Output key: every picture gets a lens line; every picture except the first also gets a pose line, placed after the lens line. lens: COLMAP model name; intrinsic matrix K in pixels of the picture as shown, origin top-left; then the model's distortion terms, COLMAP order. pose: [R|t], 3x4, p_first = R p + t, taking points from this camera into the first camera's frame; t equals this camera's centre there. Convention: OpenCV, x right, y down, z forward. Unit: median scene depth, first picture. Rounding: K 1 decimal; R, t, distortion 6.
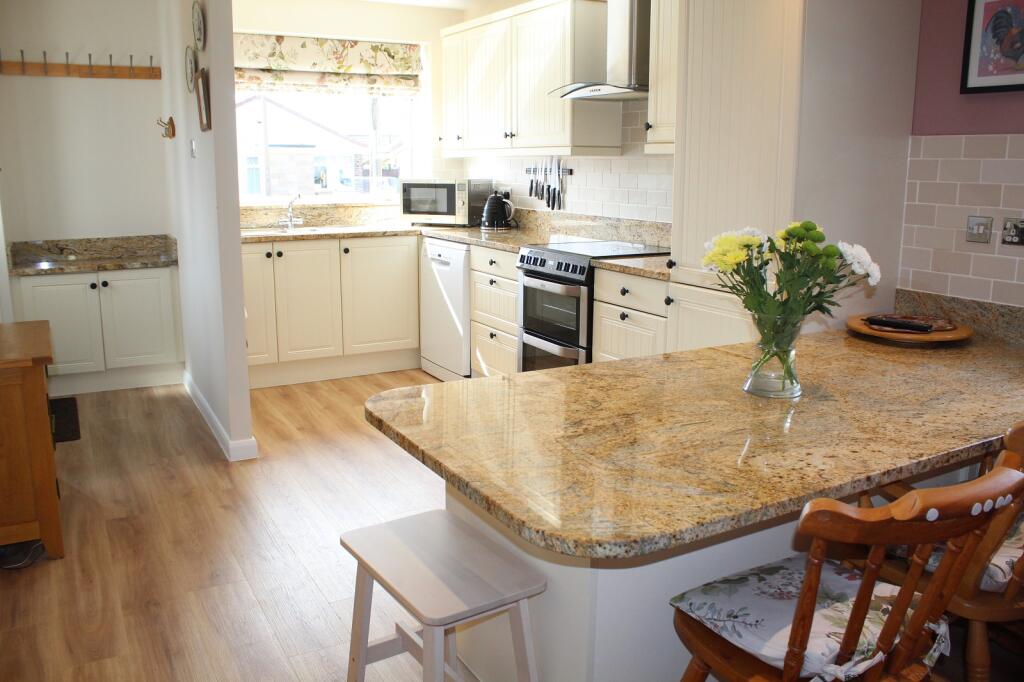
lens RADIAL K [[848.1, 0, 512.0], [0, 848.1, 341.0], [0, 0, 1]] dist [-0.174291, 0.150951]
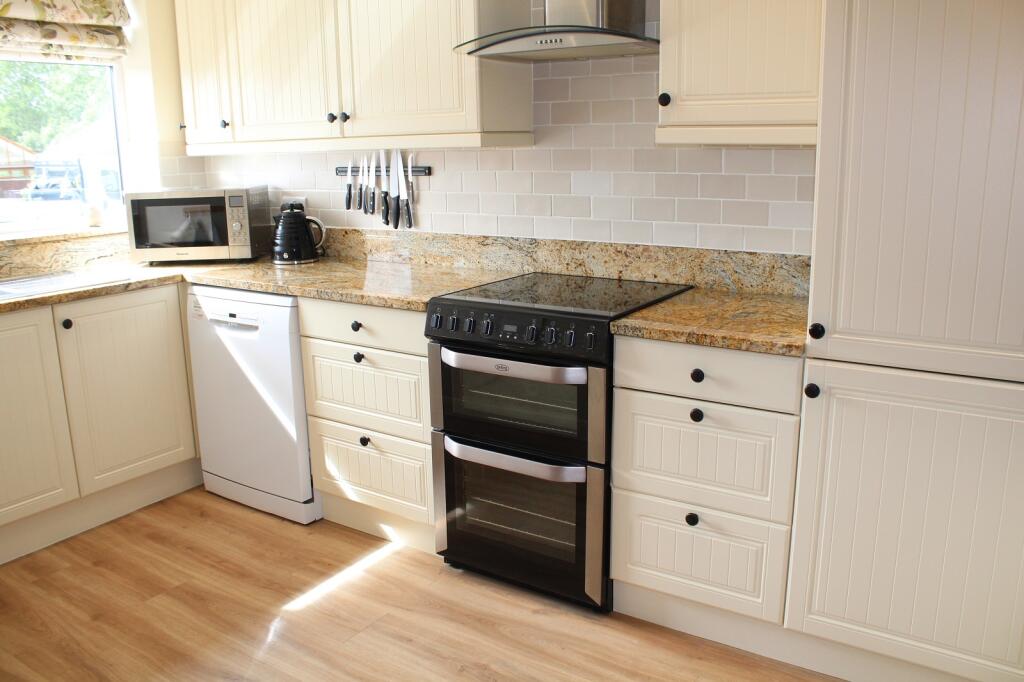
lens RADIAL K [[848.1, 0, 512.0], [0, 848.1, 341.0], [0, 0, 1]] dist [-0.174291, 0.150951]
pose [[0.890678, -0.122484, 0.437825, -0.169758], [0.112863, 0.992448, 0.048043, -0.087233], [-0.440403, 0.006623, 0.897776, 0.355505]]
